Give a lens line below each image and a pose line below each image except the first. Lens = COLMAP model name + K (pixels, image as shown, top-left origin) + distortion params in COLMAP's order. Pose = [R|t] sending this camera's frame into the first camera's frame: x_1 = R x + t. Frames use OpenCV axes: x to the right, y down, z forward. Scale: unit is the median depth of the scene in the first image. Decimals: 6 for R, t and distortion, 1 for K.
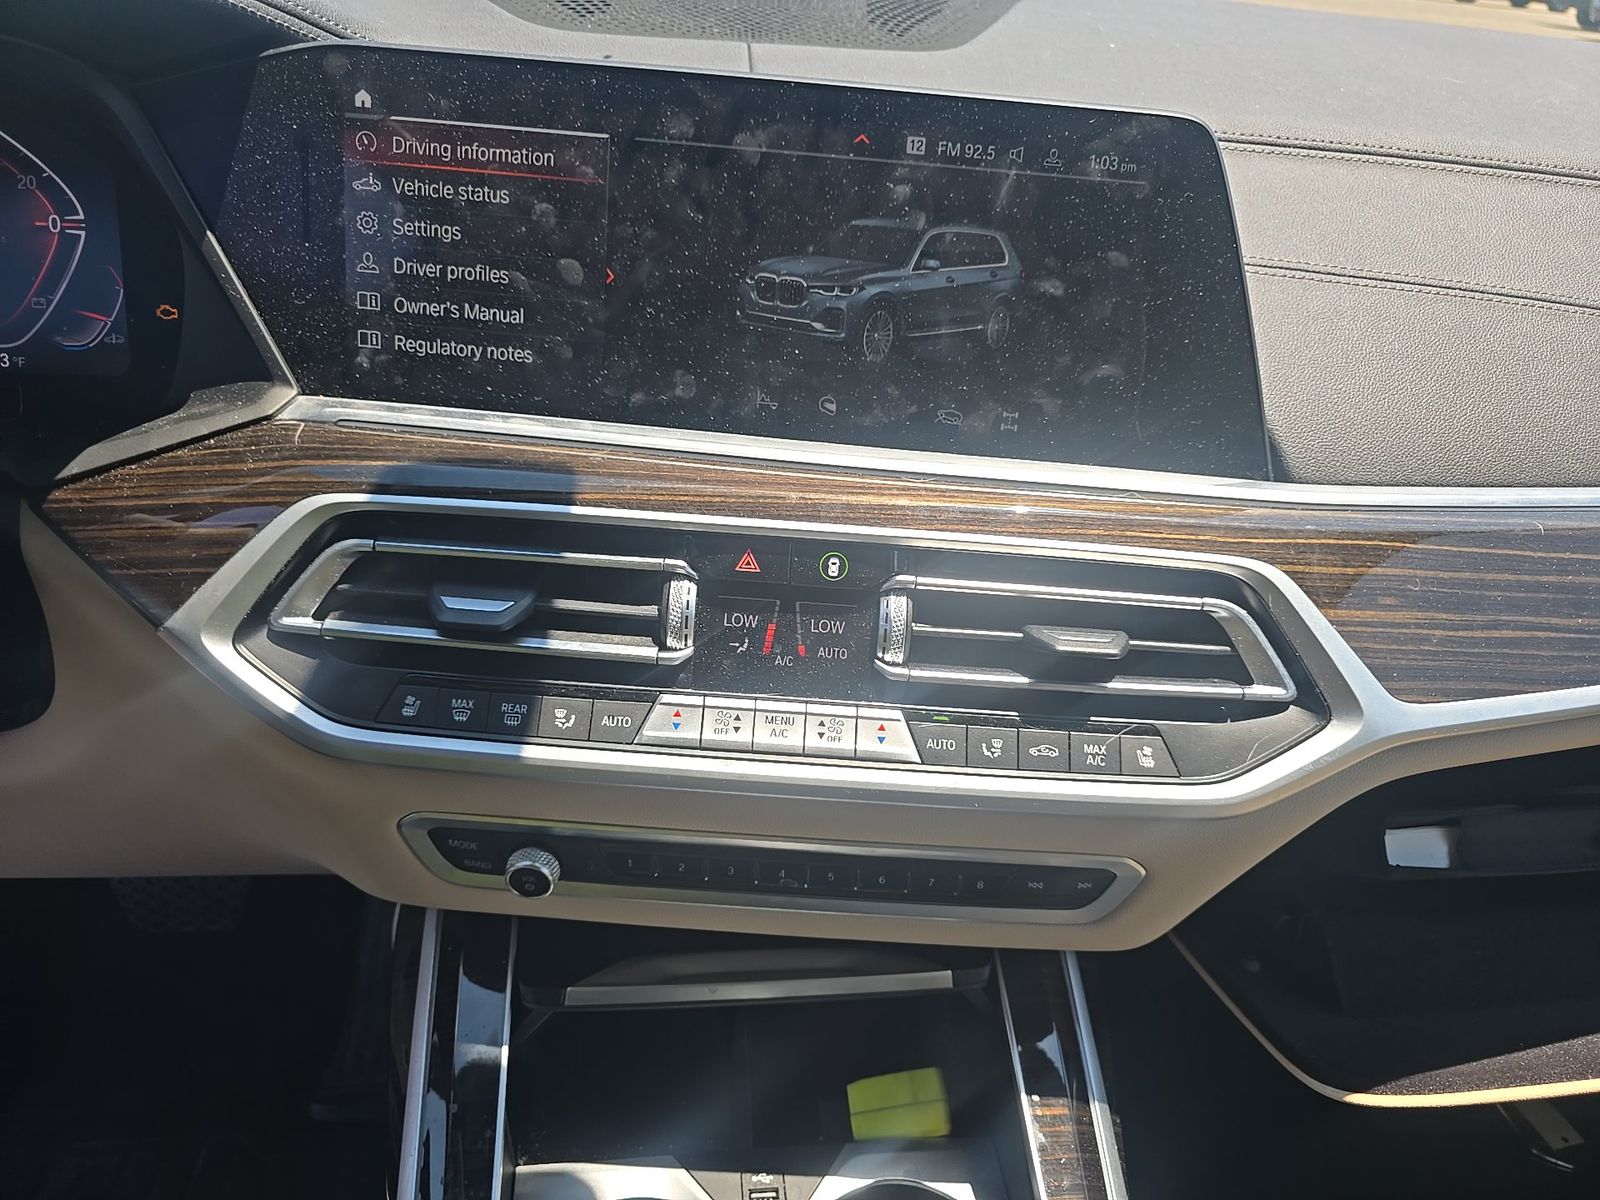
lens RADIAL K [[1009.0, 0, 817.3], [0, 1009.0, 595.3], [0, 0, 1]] dist [0.034841, -0.029853]
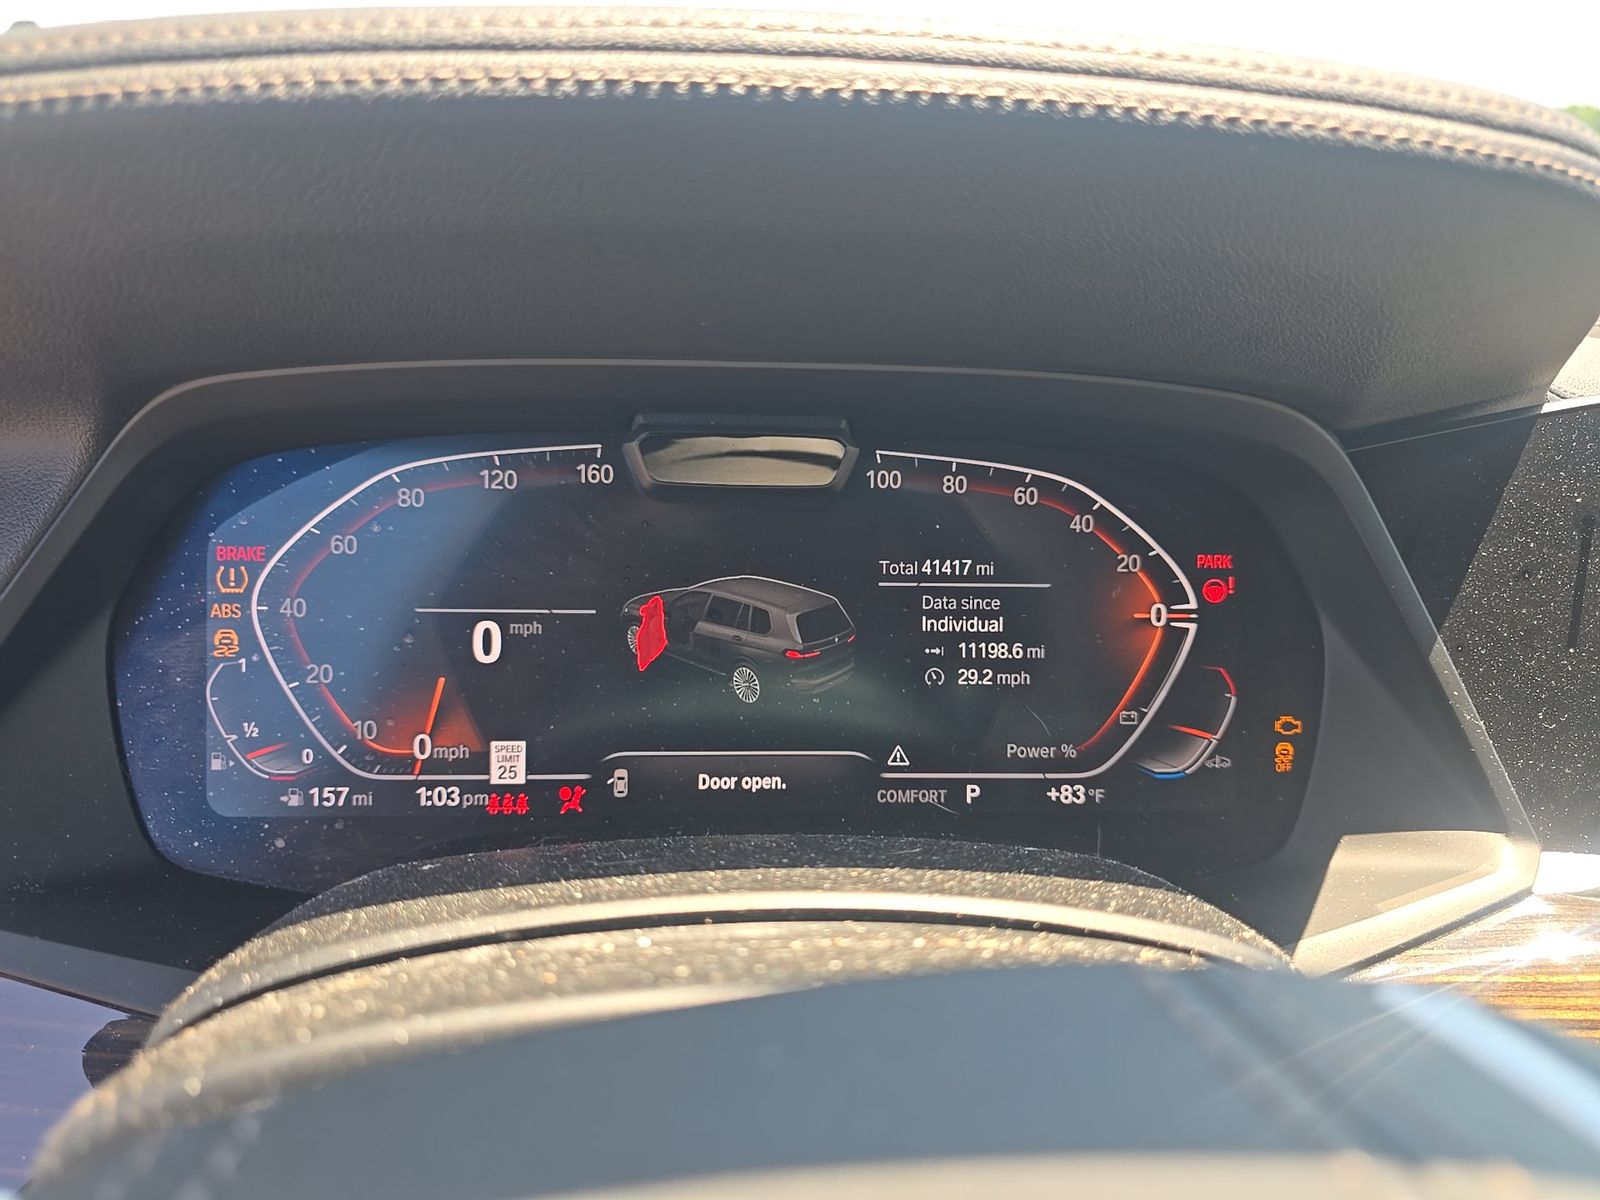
lens RADIAL K [[1009.0, 0, 799.4], [0, 1009.0, 600.0], [0, 0, 1]] dist [0.034841, -0.029853]
pose [[0.999363, -0.009531, -0.034392, -1.040571], [0.003185, 0.983648, -0.180073, -0.253446], [0.035546, 0.179849, 0.983052, 0.260861]]
